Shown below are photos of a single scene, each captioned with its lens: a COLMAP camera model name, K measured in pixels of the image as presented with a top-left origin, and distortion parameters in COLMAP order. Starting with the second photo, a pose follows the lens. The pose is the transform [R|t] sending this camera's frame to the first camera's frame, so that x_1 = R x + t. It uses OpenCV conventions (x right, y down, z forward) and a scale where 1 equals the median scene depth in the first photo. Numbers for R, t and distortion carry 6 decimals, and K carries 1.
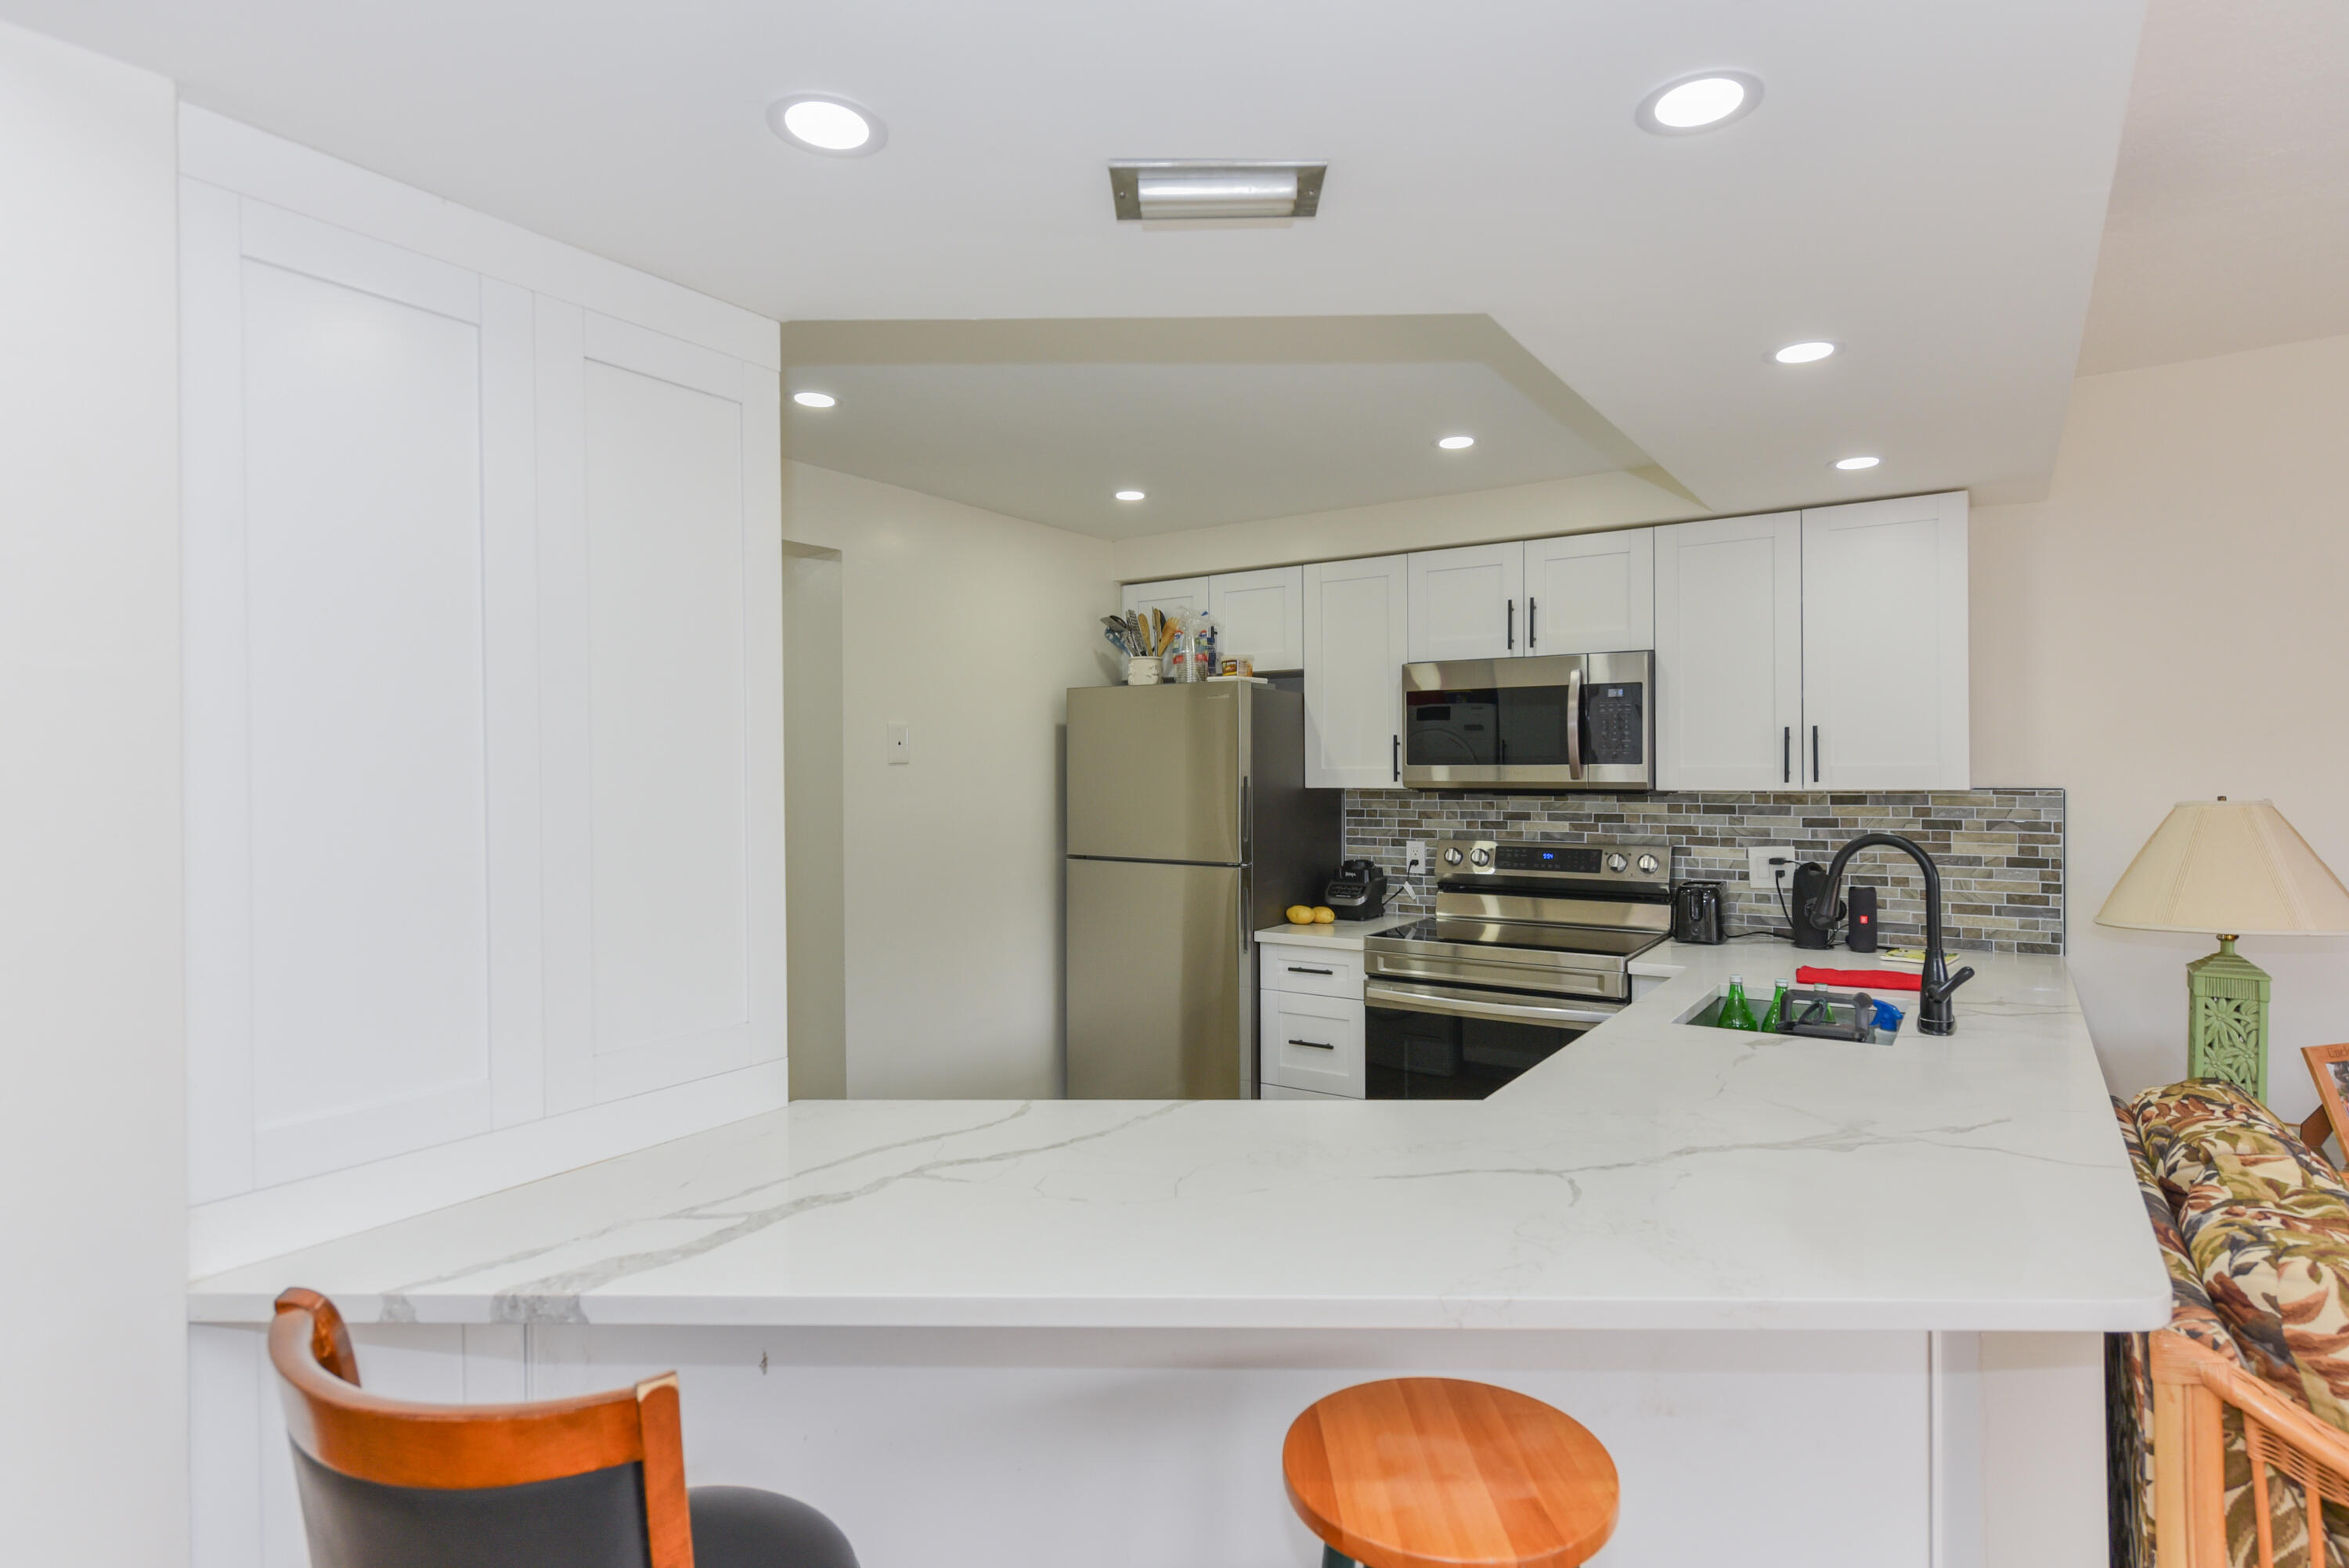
lens RADIAL K [[1181.8, 0, 1193.5], [0, 1181.8, 787.6], [0, 0, 1]] dist [0.001342, 0.000898]
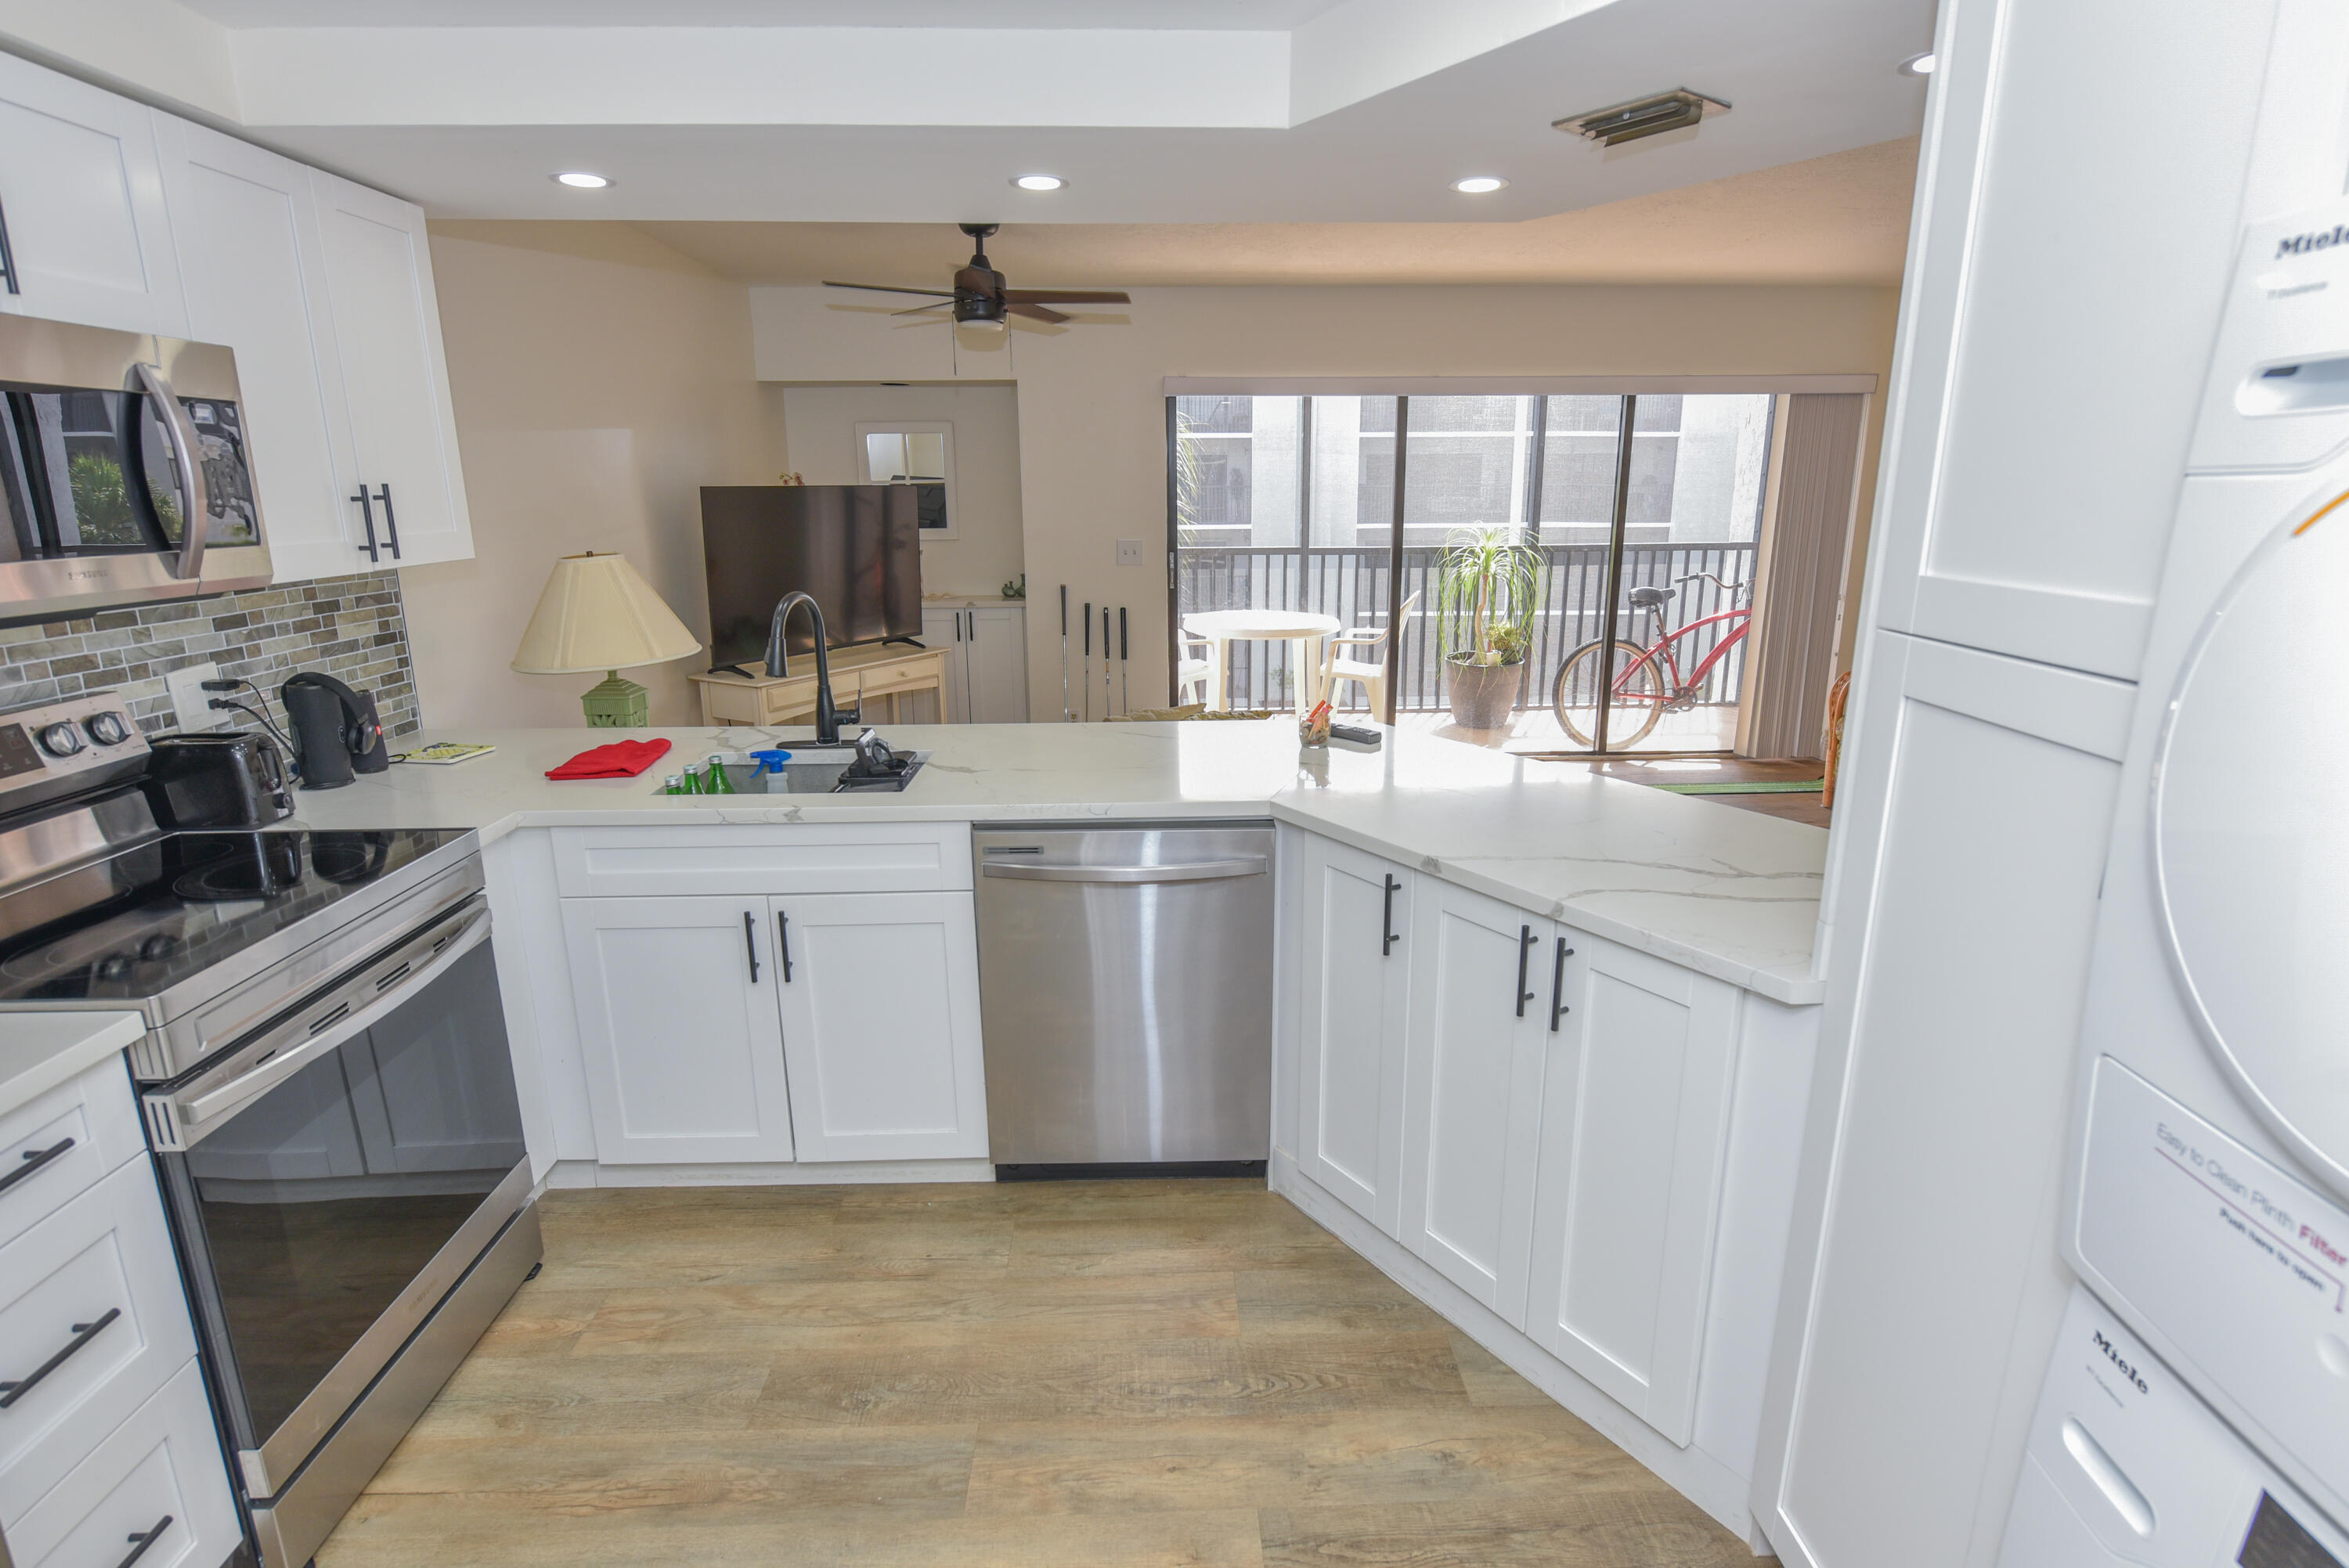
lens RADIAL K [[1181.8, 0, 1193.5], [0, 1181.8, 787.6], [0, 0, 1]] dist [0.001342, 0.000898]
pose [[-0.585603, -0.199704, 0.785613, -0.405683], [0.012485, 0.966840, 0.255079, -0.050982], [-0.810502, 0.159184, -0.563691, 1.012557]]
